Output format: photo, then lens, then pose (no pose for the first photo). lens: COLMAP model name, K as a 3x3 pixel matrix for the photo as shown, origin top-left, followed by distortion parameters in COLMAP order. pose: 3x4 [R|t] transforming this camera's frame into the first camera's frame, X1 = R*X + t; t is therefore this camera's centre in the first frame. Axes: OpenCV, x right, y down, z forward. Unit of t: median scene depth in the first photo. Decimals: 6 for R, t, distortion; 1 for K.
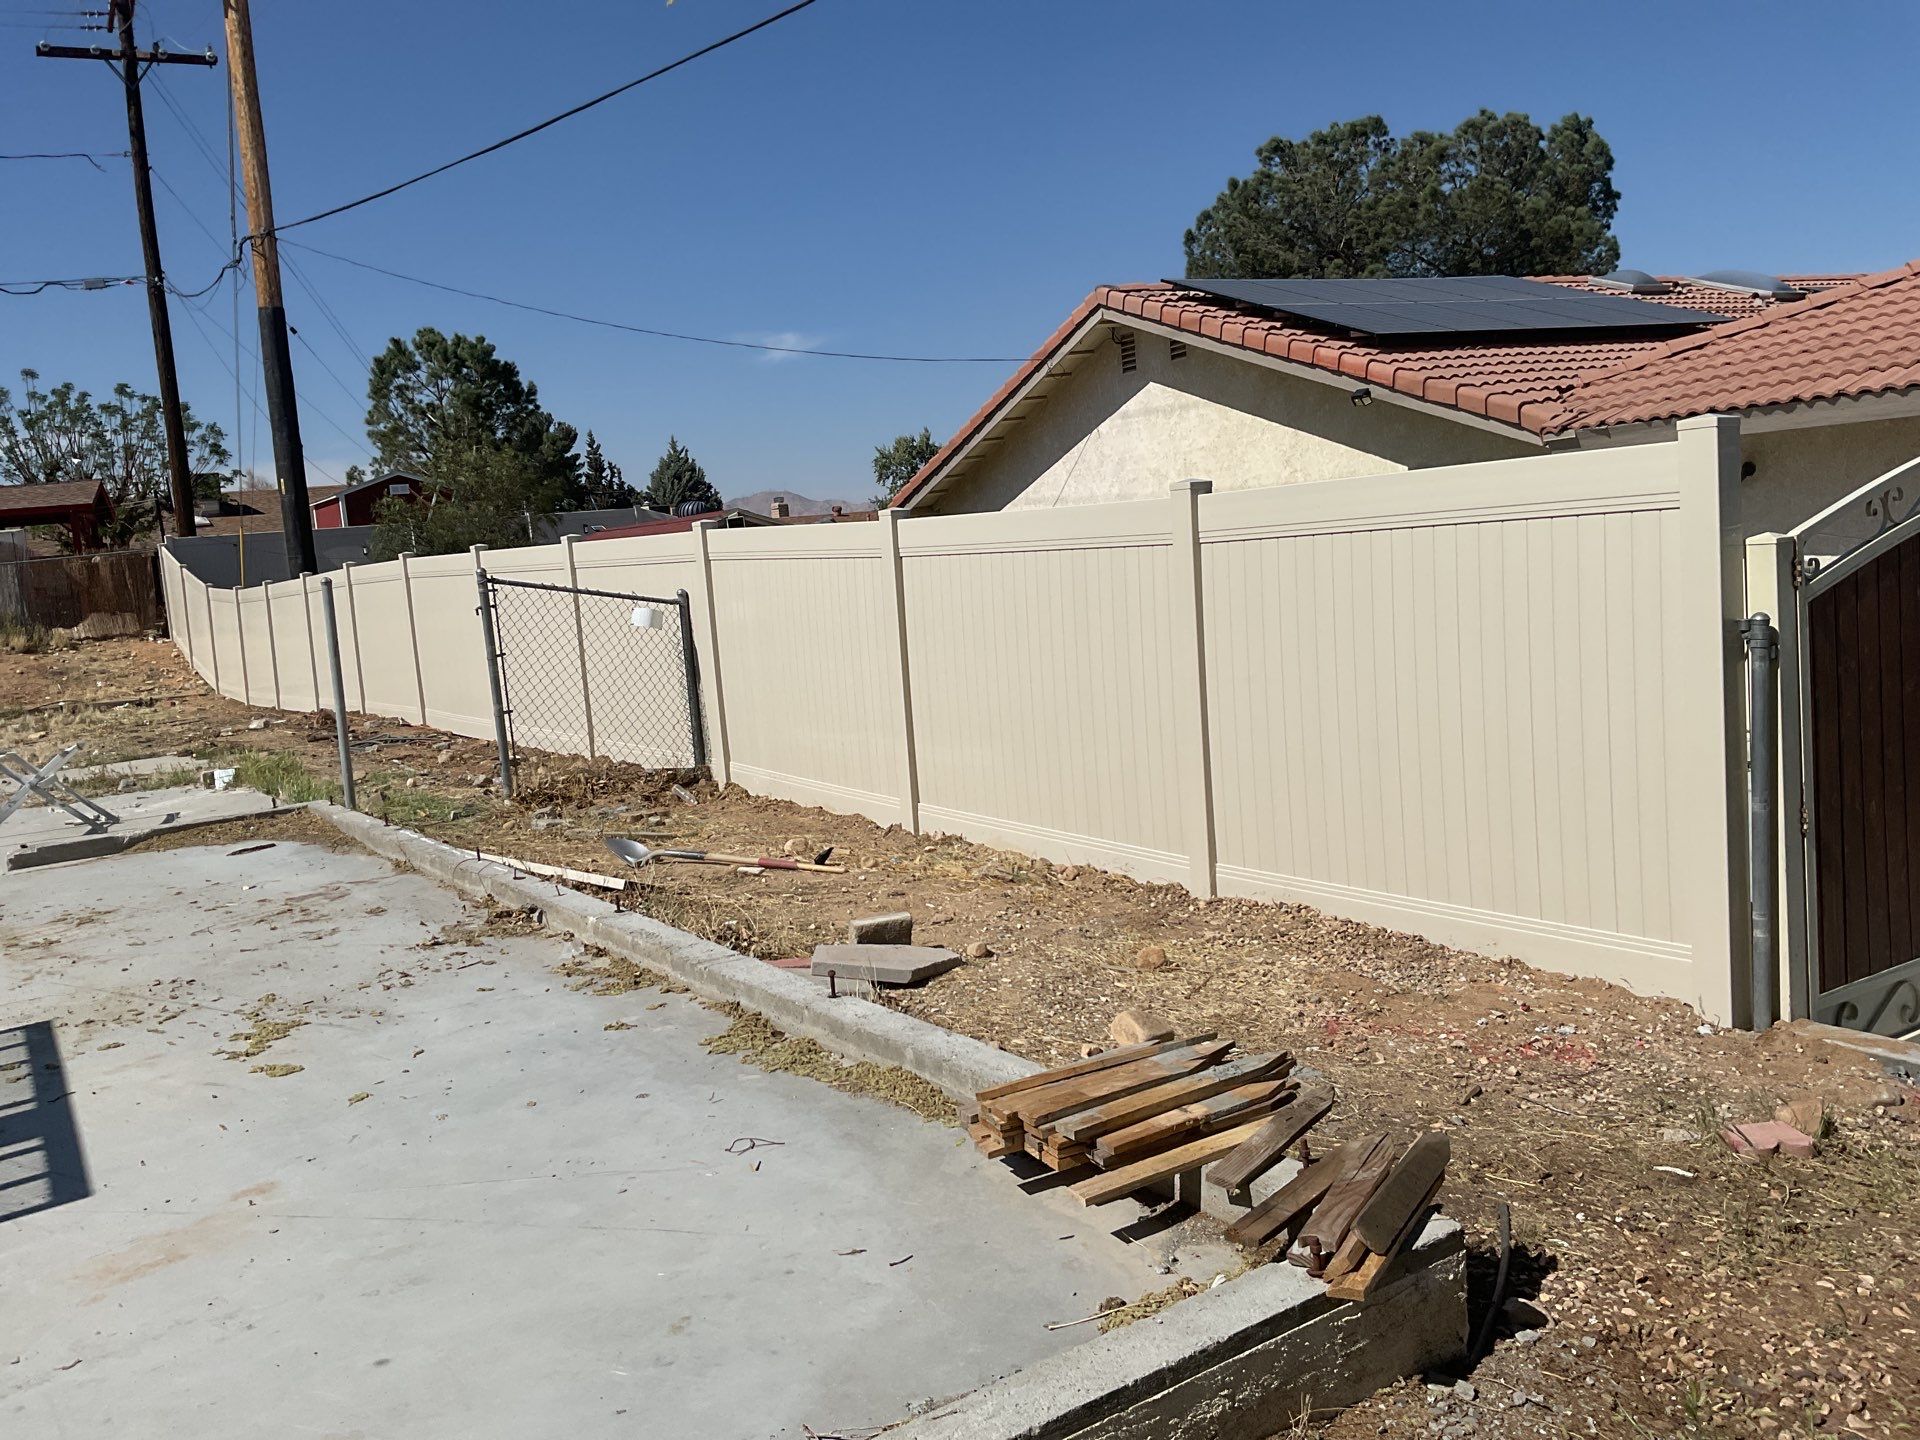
lens RADIAL K [[1551.7, 0, 953.7], [0, 1551.7, 722.9], [0, 0, 1]] dist [0.056967, -0.117511]
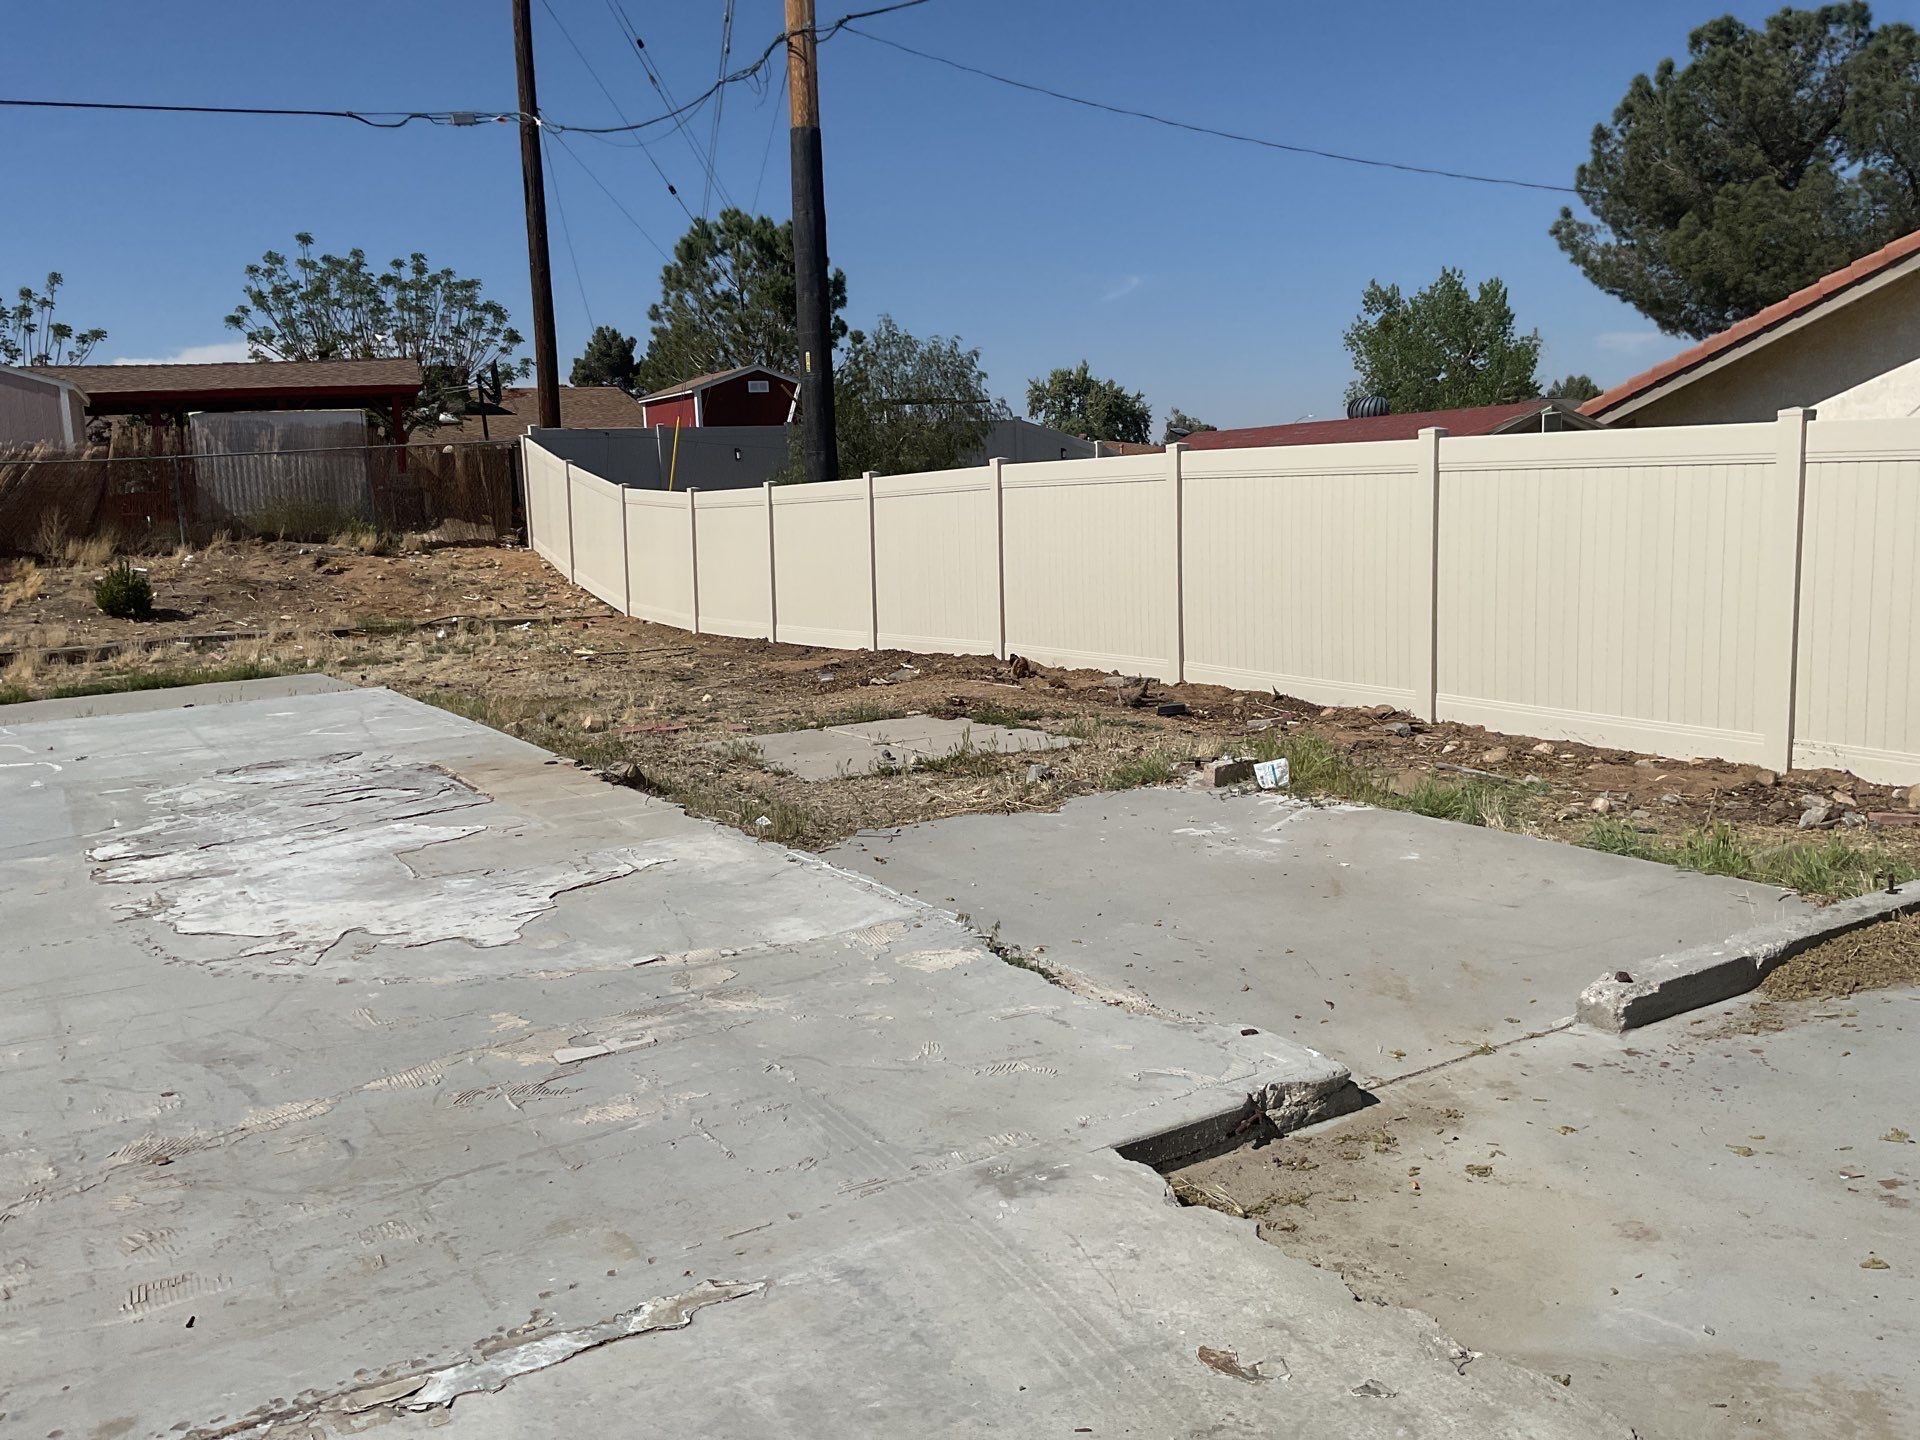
lens RADIAL K [[1551.7, 0, 954.9], [0, 1551.7, 729.9], [0, 0, 1]] dist [0.056967, -0.117511]
pose [[0.998029, 0.048011, -0.040412, -0.230410], [-0.046290, 0.998024, 0.042498, -0.000715], [0.042373, -0.040543, 0.998279, 0.151711]]
